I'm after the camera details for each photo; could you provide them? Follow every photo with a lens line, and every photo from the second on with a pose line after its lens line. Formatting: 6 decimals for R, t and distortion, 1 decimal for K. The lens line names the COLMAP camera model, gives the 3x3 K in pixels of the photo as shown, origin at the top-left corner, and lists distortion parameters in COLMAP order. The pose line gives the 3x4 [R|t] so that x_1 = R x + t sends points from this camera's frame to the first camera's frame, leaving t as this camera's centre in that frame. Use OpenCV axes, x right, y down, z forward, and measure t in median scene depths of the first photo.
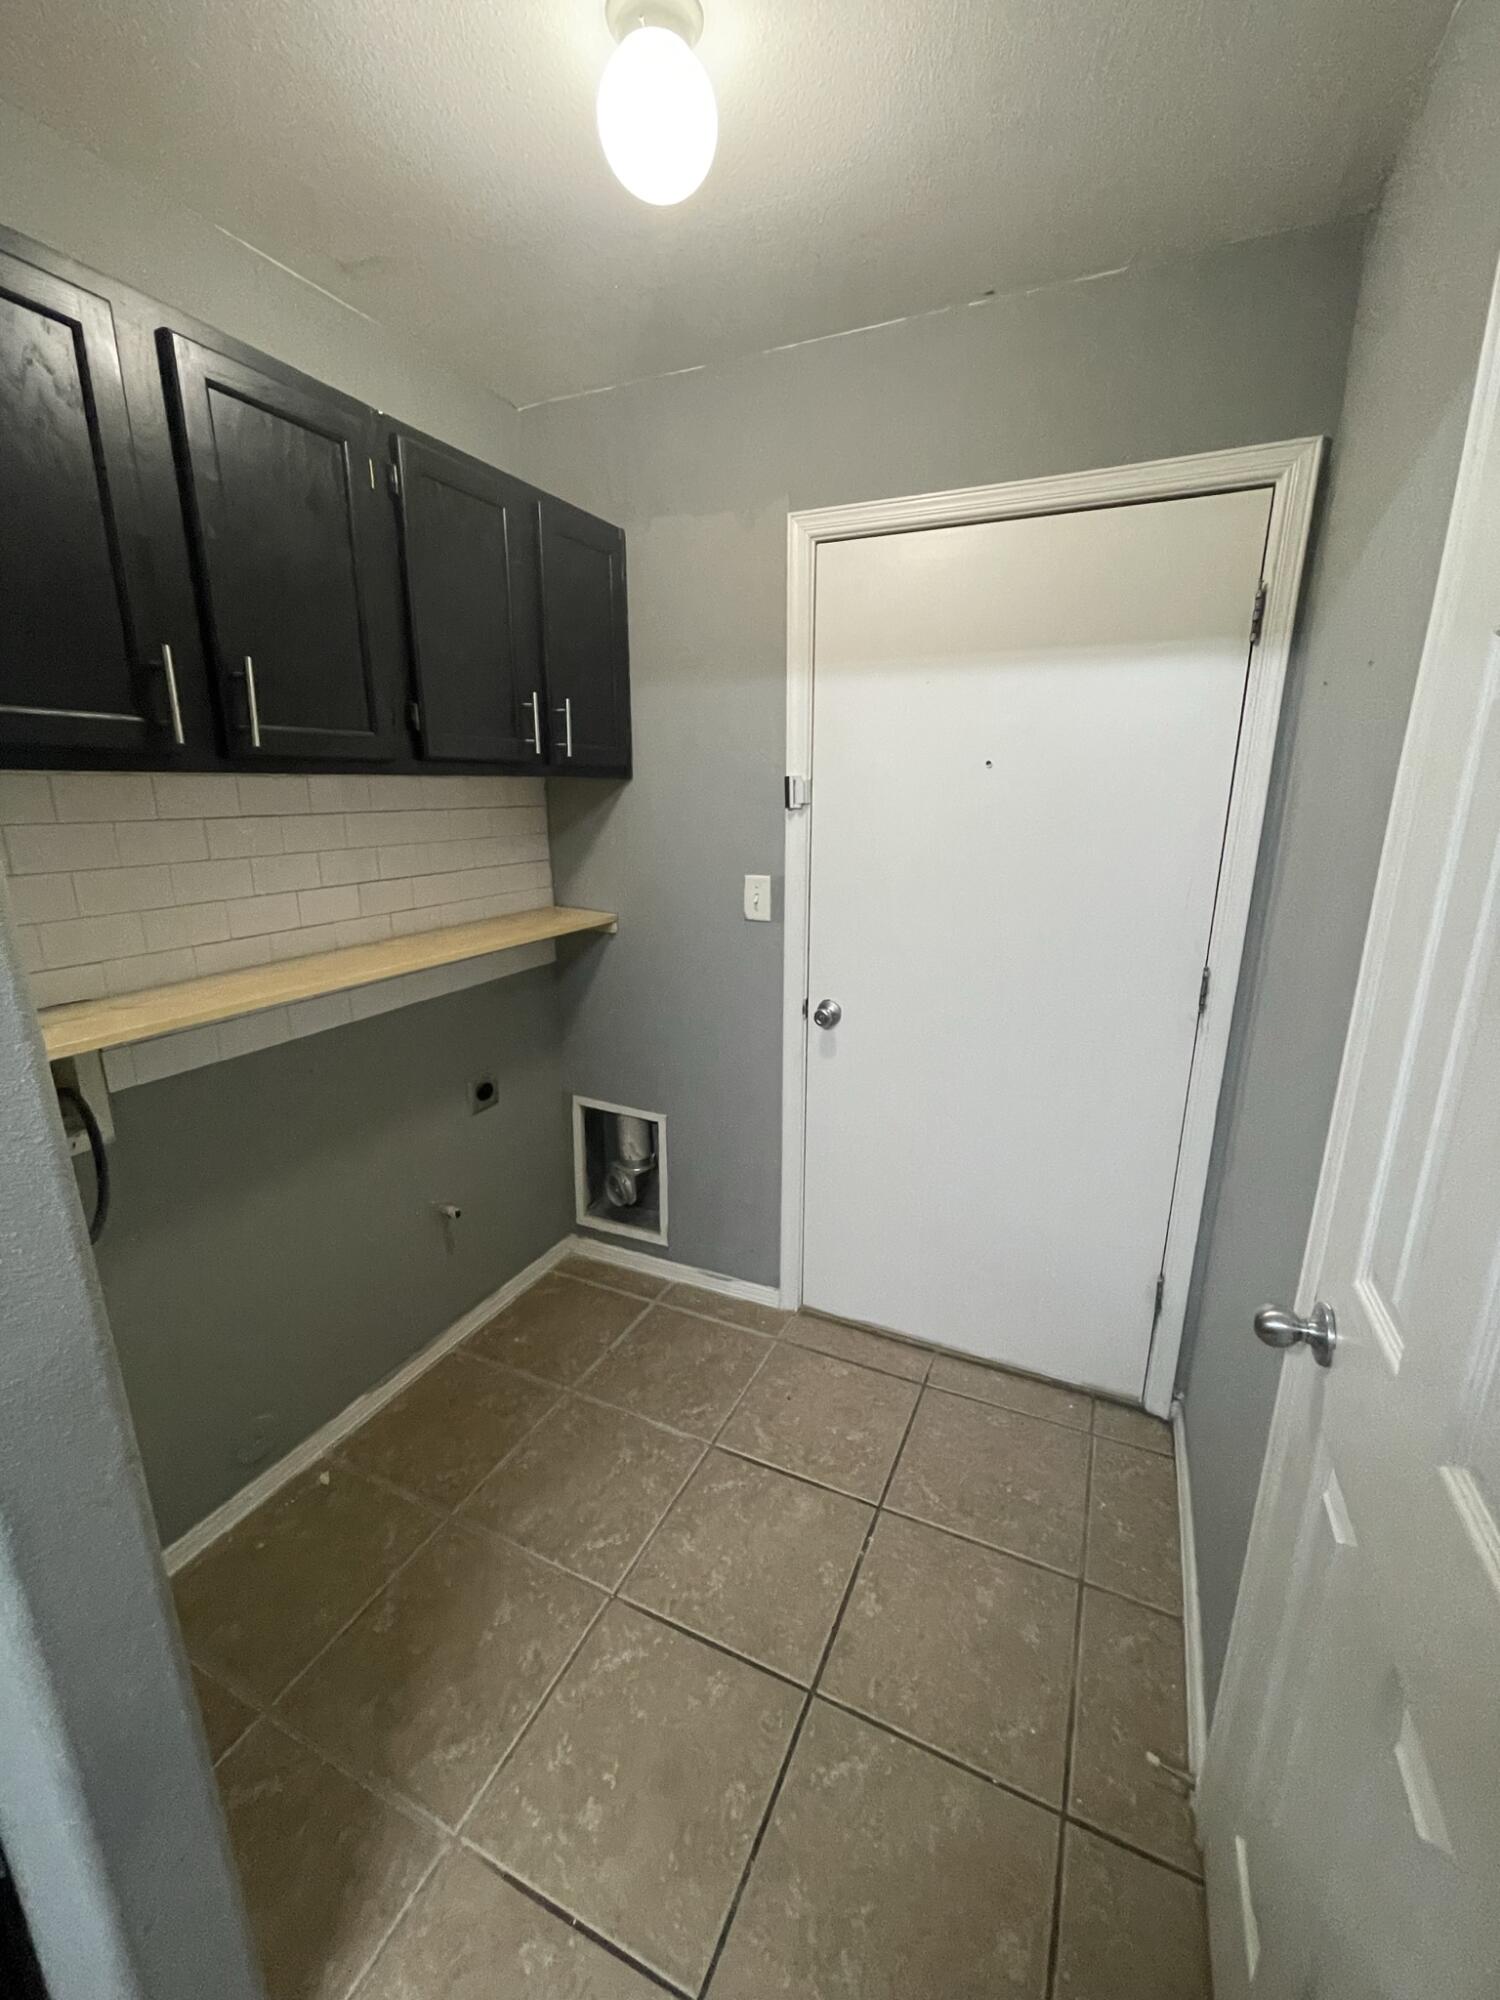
lens RADIAL K [[810.2, 0, 746.9], [0, 810.2, 995.9], [0, 0, 1]] dist [0.003110, 0.000242]
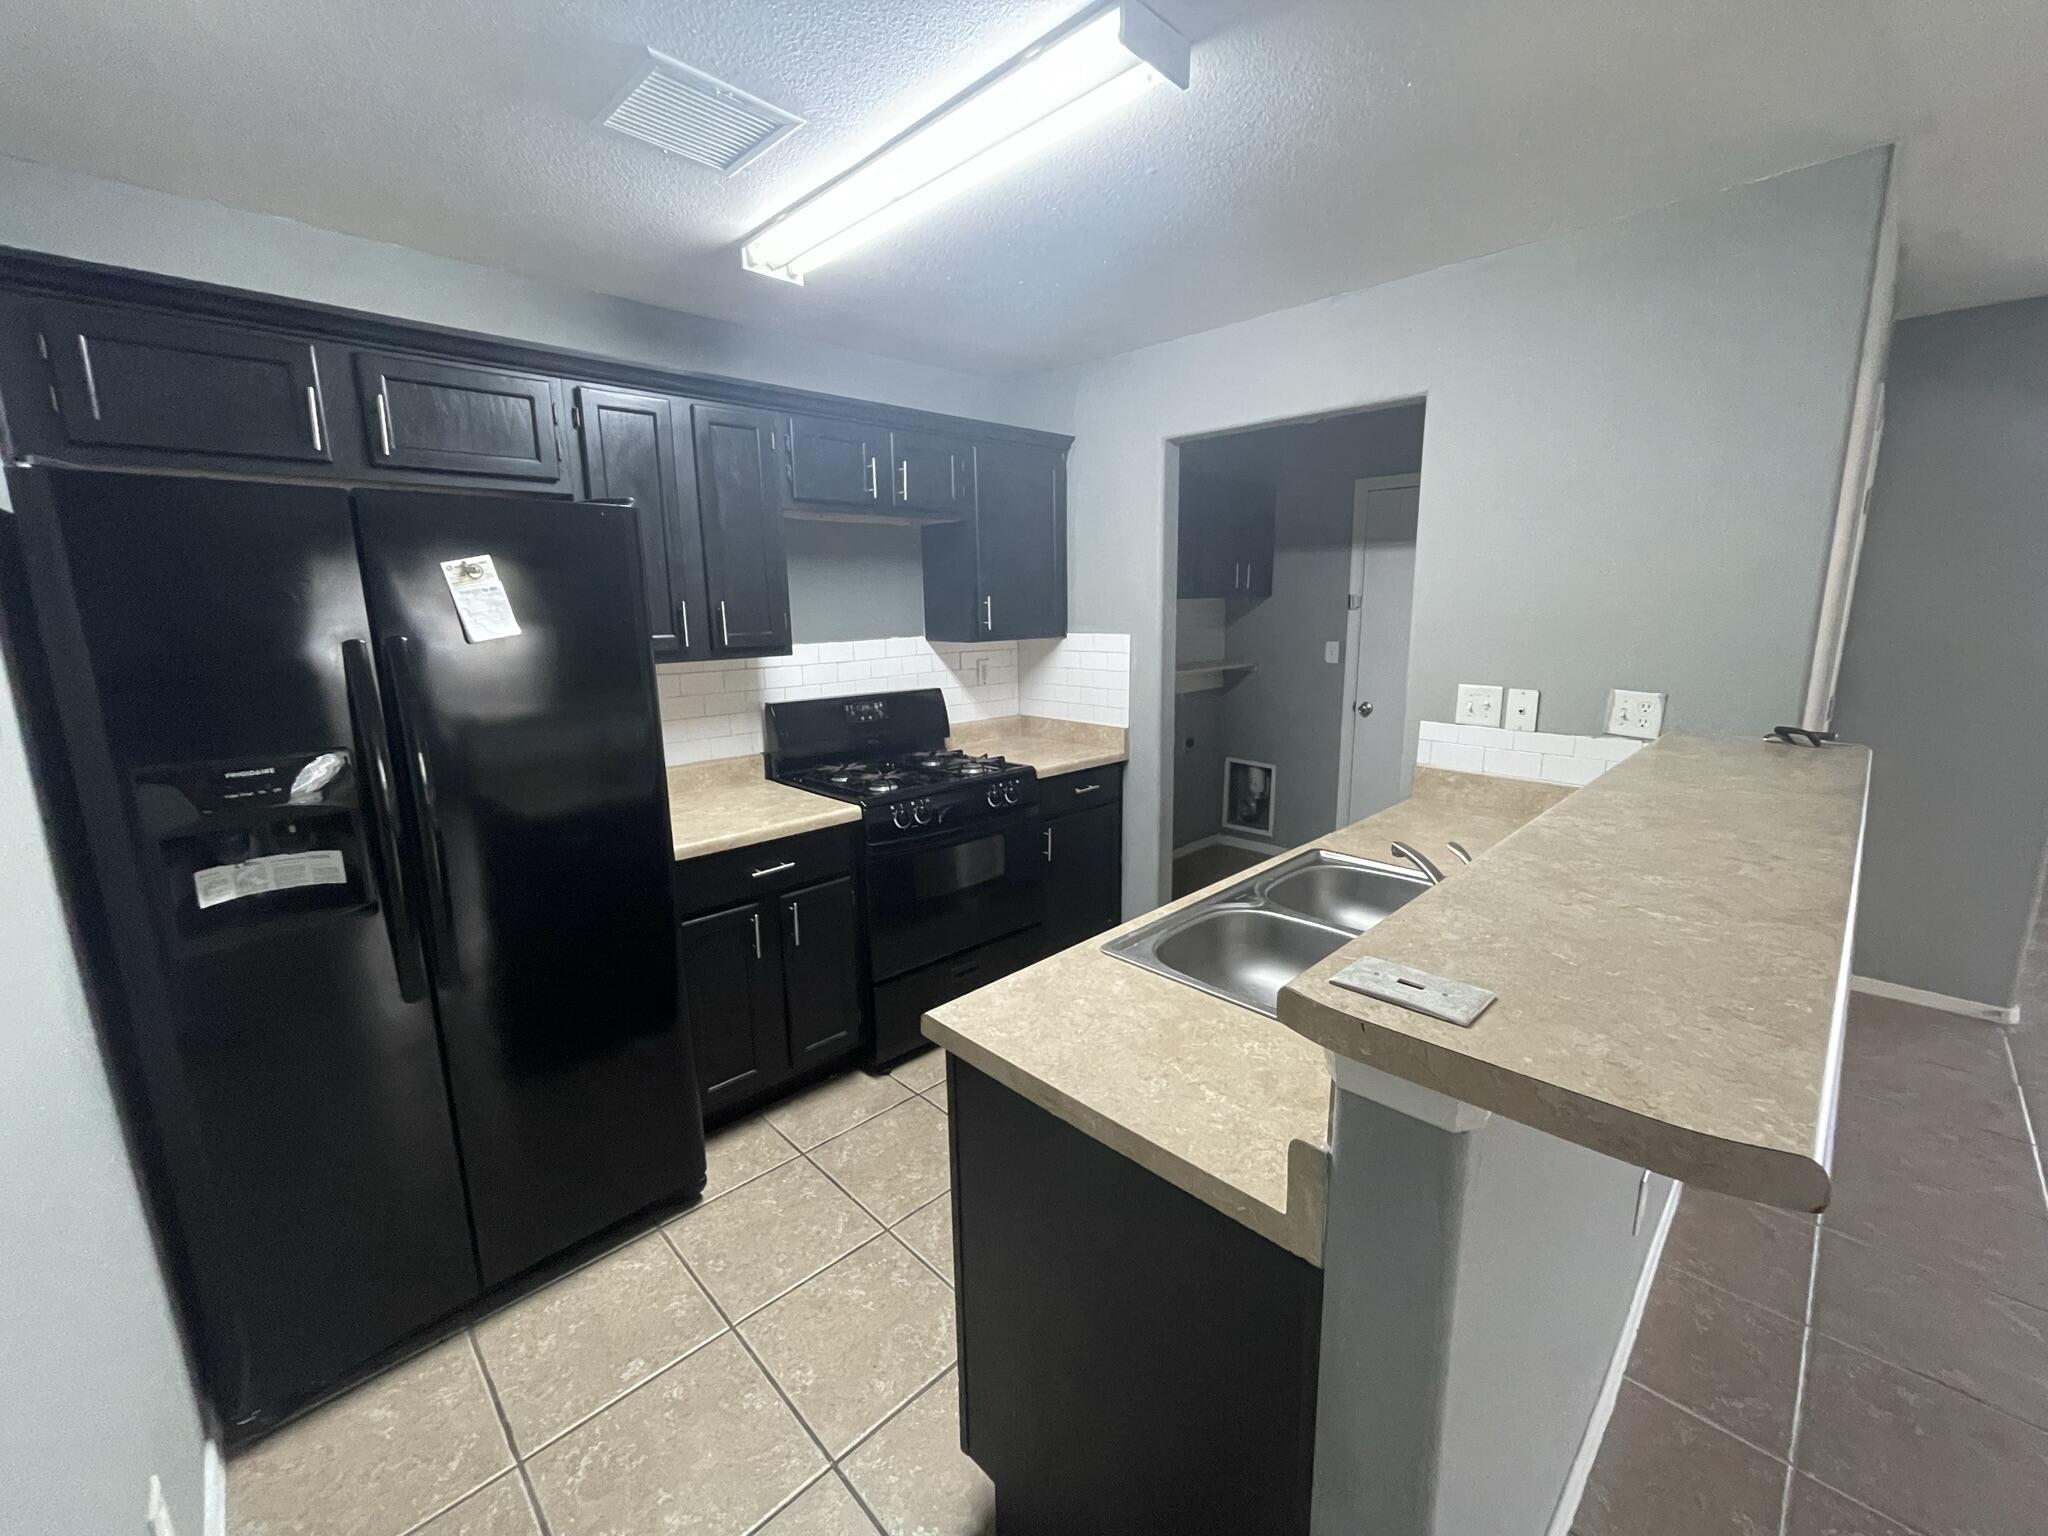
lens RADIAL K [[829.7, 0, 1025.9], [0, 829.7, 756.4], [0, 0, 1]] dist [0.003110, 0.000242]
pose [[0.938645, 0.048467, -0.341461, 0.014527], [-0.069716, 0.996302, -0.050225, 0.266981], [0.337764, 0.070949, 0.938553, -1.073077]]
